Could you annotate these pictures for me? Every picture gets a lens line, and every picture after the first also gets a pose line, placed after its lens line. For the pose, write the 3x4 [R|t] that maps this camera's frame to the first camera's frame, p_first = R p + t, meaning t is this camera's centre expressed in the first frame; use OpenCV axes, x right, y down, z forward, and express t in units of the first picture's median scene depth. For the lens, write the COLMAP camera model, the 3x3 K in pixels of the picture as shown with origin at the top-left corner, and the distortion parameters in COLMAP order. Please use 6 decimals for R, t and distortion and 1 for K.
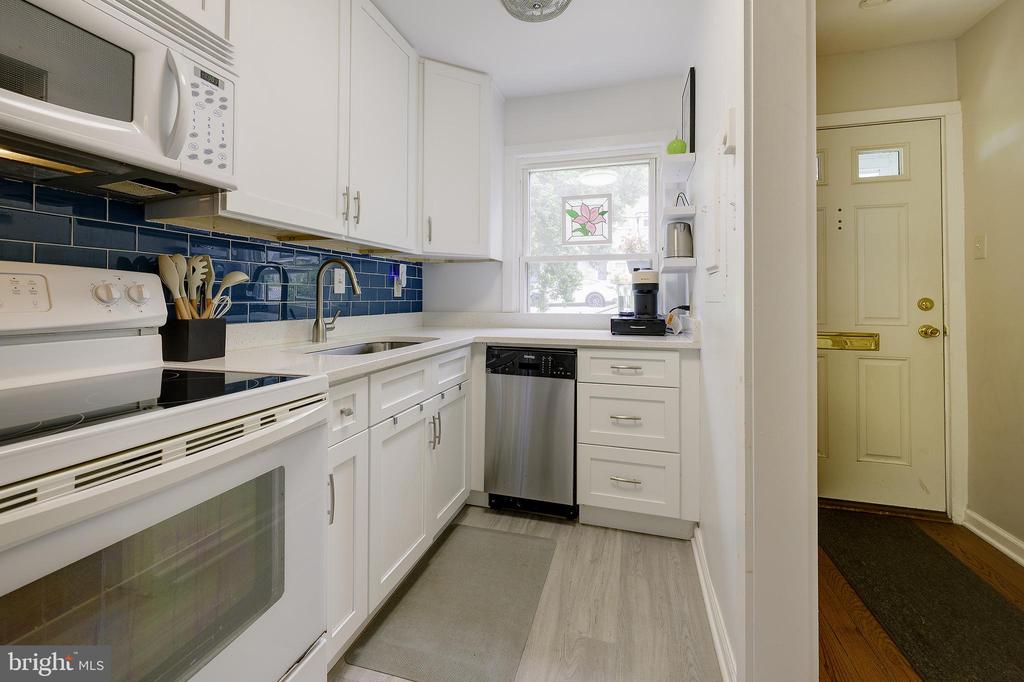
lens RADIAL K [[429.9, 0, 514.7], [0, 429.9, 294.2], [0, 0, 1]] dist [-0.000034, 0.000321]
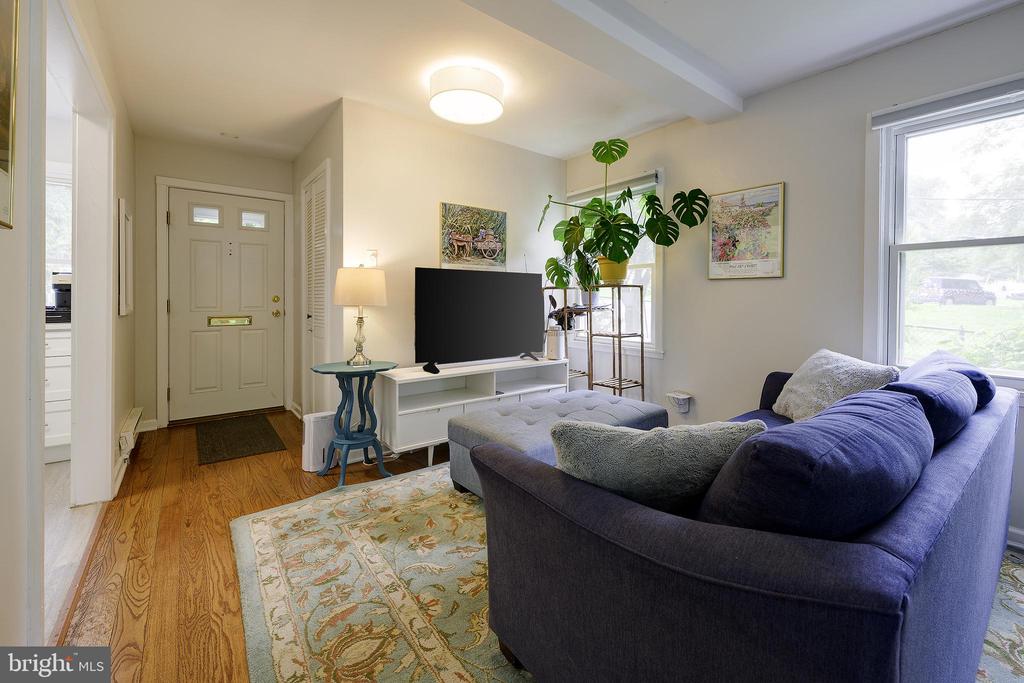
lens RADIAL K [[426.0, 0, 525.8], [0, 426.0, 304.8], [0, 0, 1]] dist [-0.002027, 0.000358]
pose [[0.584105, -0.013705, 0.811562, 0.080208], [-0.007306, 0.999728, 0.022141, -0.001000], [-0.811645, -0.018862, 0.583846, -1.002380]]
